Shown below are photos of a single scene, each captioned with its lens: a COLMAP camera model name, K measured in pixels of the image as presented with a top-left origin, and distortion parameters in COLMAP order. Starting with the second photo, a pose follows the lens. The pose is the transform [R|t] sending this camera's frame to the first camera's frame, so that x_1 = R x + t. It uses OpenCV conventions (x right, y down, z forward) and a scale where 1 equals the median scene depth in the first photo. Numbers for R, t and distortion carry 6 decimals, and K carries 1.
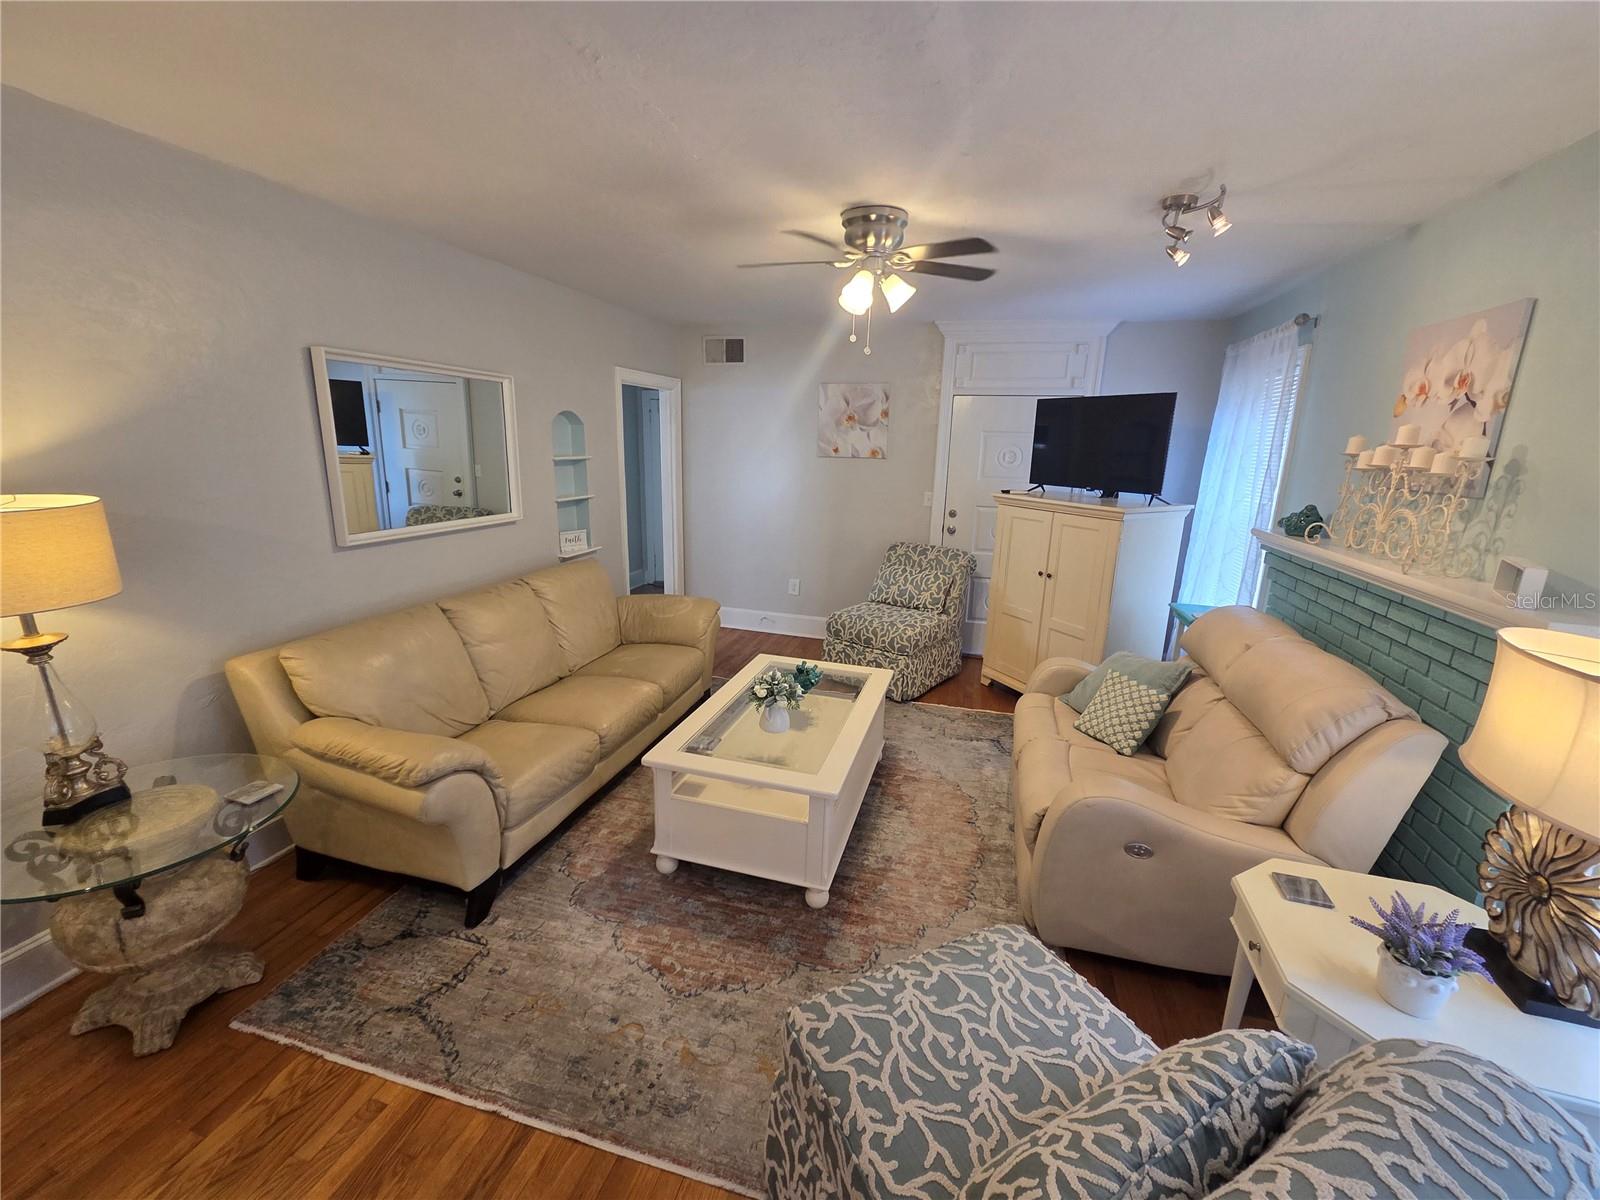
lens RADIAL K [[654.5, 0, 800.0], [0, 654.5, 600.0], [0, 0, 1]] dist [-0.001279, -0.000539]
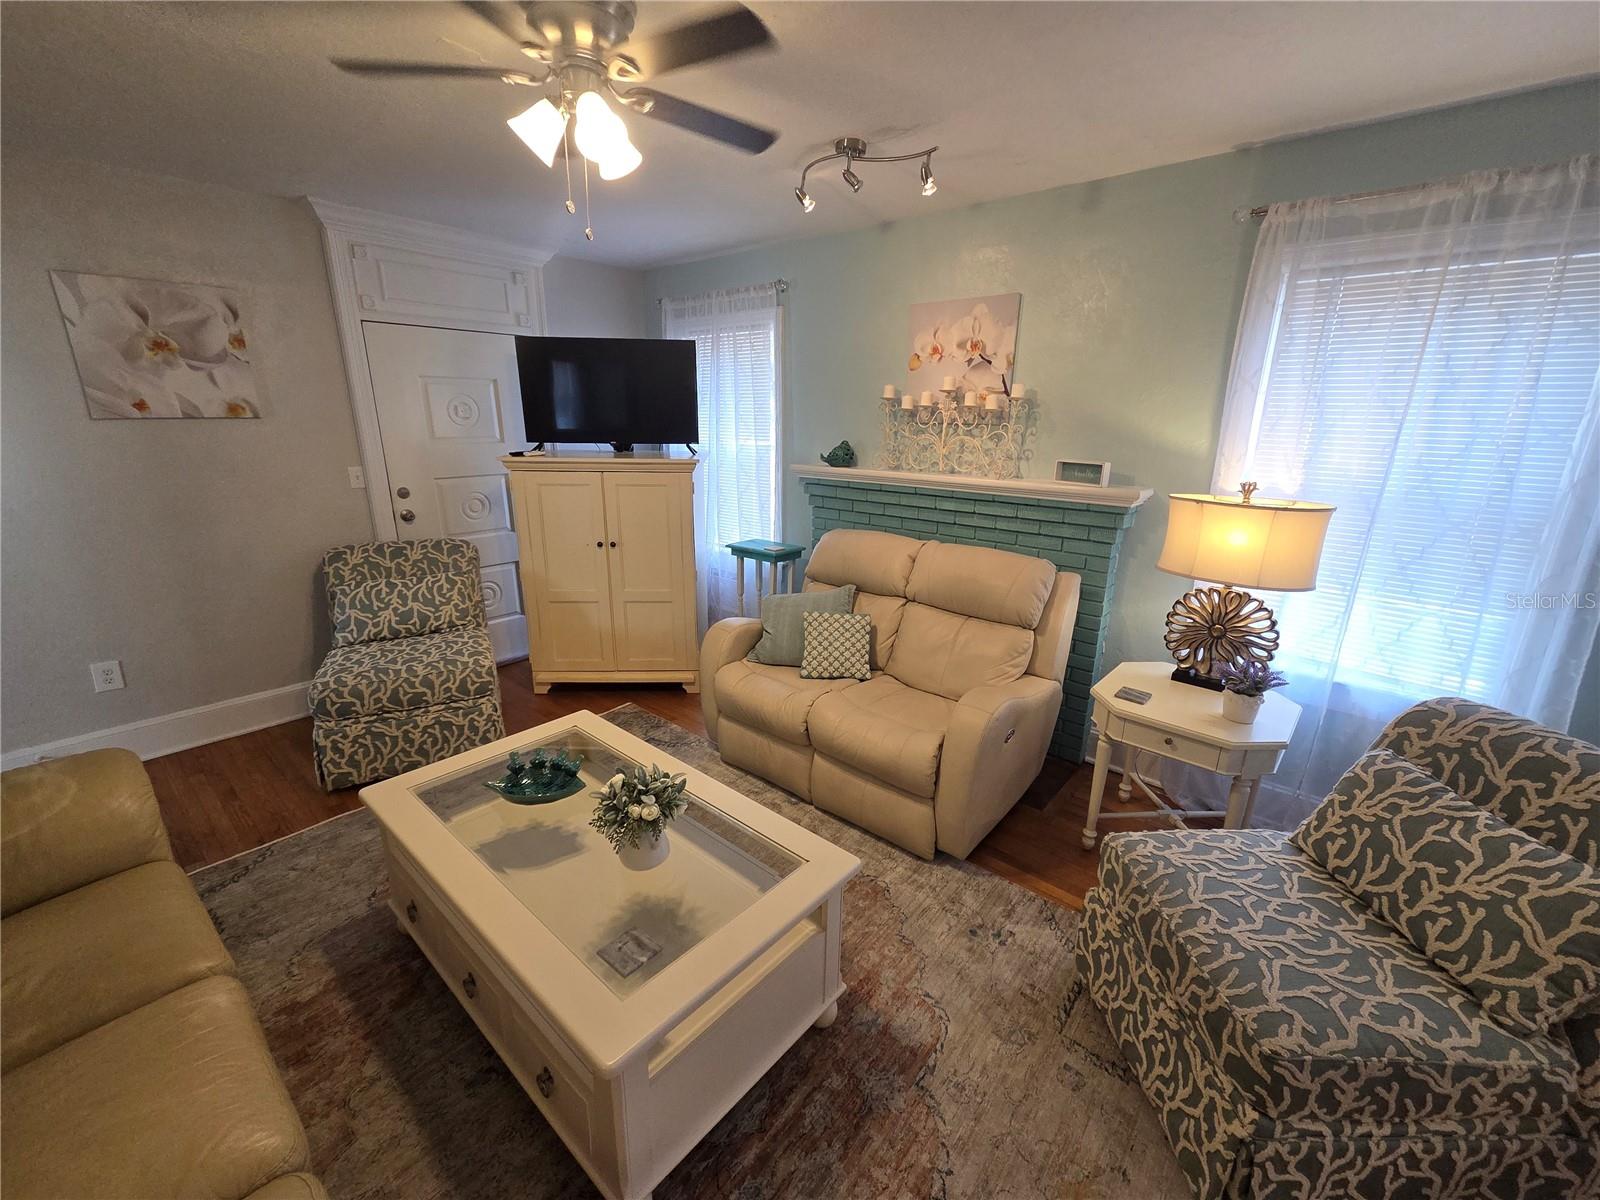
lens RADIAL K [[654.5, 0, 800.0], [0, 654.5, 600.0], [0, 0, 1]] dist [-0.001279, -0.000539]
pose [[0.411581, -0.269919, 0.870485, -0.295630], [0.216006, 0.956812, 0.194555, -0.080623], [-0.885405, 0.107955, 0.452110, 0.376760]]
